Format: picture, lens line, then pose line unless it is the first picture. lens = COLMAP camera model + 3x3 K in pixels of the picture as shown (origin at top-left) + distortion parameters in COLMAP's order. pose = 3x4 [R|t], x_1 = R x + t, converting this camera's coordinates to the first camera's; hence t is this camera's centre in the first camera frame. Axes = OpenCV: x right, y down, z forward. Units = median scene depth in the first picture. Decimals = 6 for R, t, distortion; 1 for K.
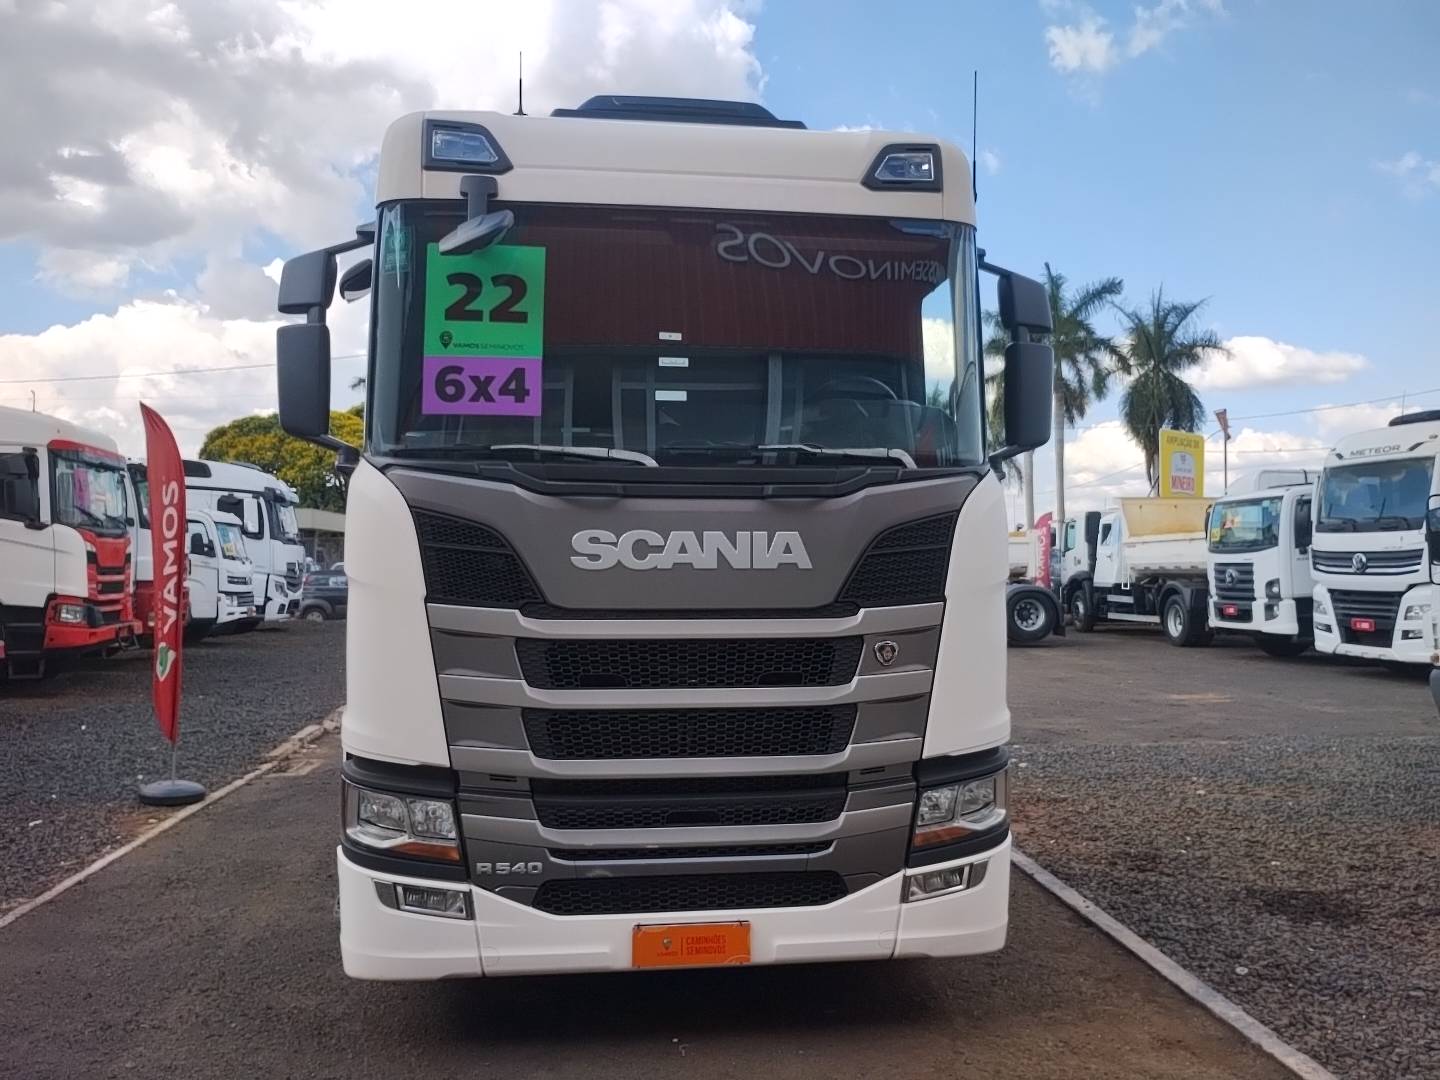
lens RADIAL K [[1200.8, 0, 731.2], [0, 1200.8, 538.5], [0, 0, 1]] dist [0.064694, -0.075413]
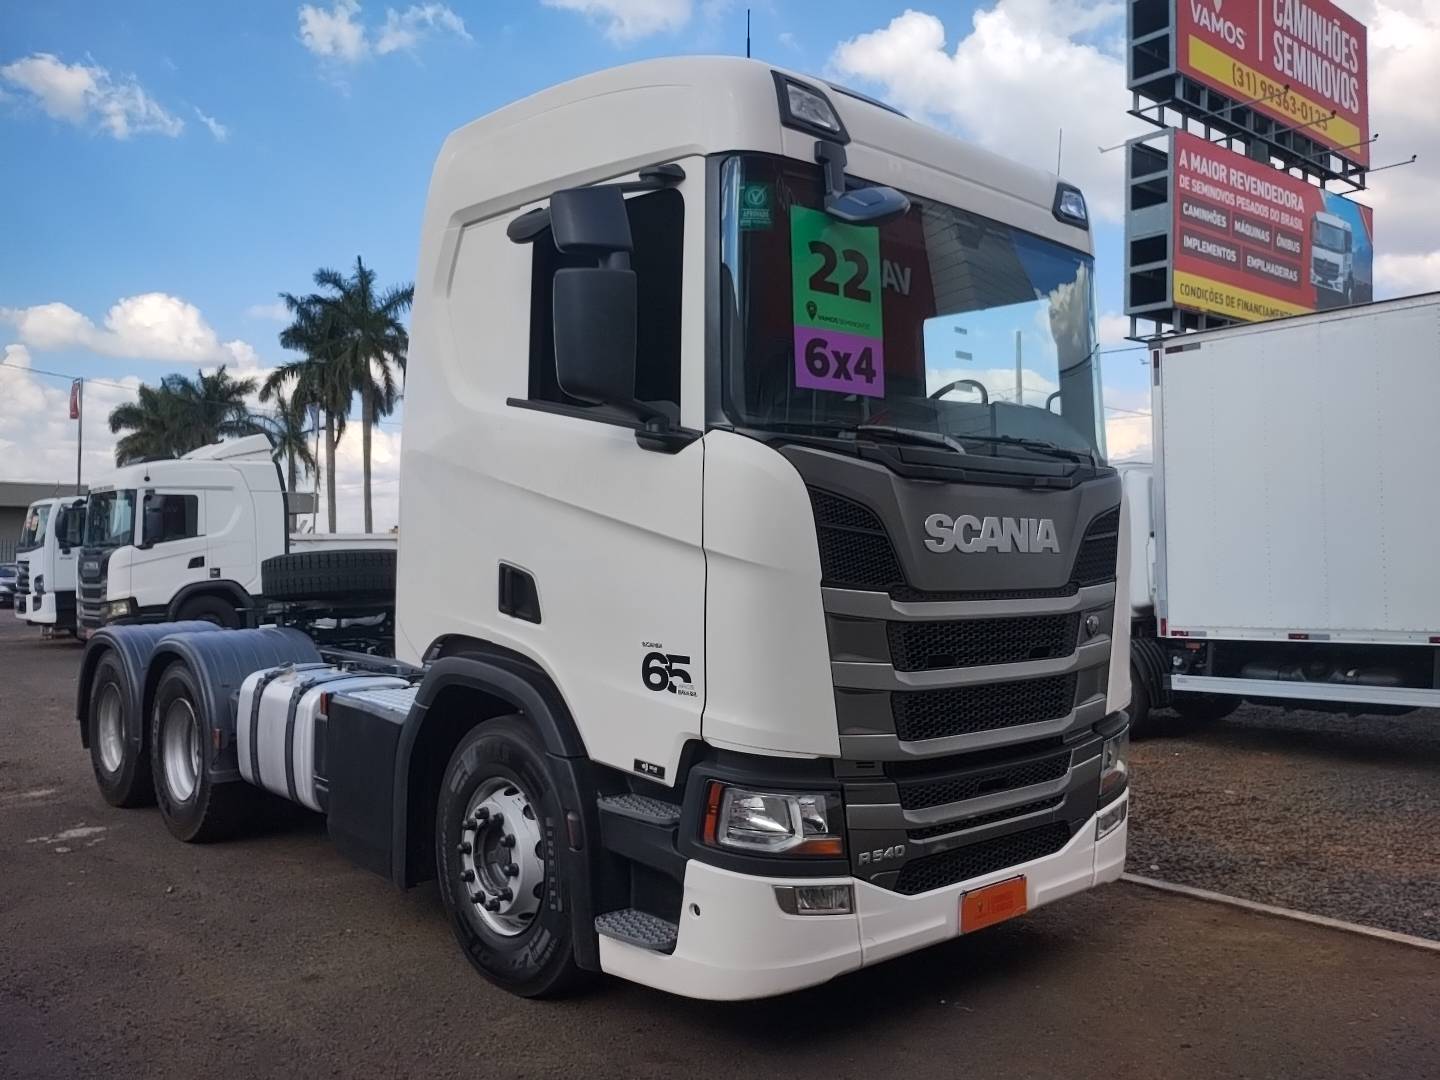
lens RADIAL K [[1200.8, 0, 731.2], [0, 1200.8, 538.5], [0, 0, 1]] dist [0.064694, -0.075413]
pose [[0.816269, 0.009442, 0.577595, -0.835273], [-0.012642, 0.999919, 0.001521, 0.014324], [-0.577534, -0.008543, 0.816322, 0.261706]]
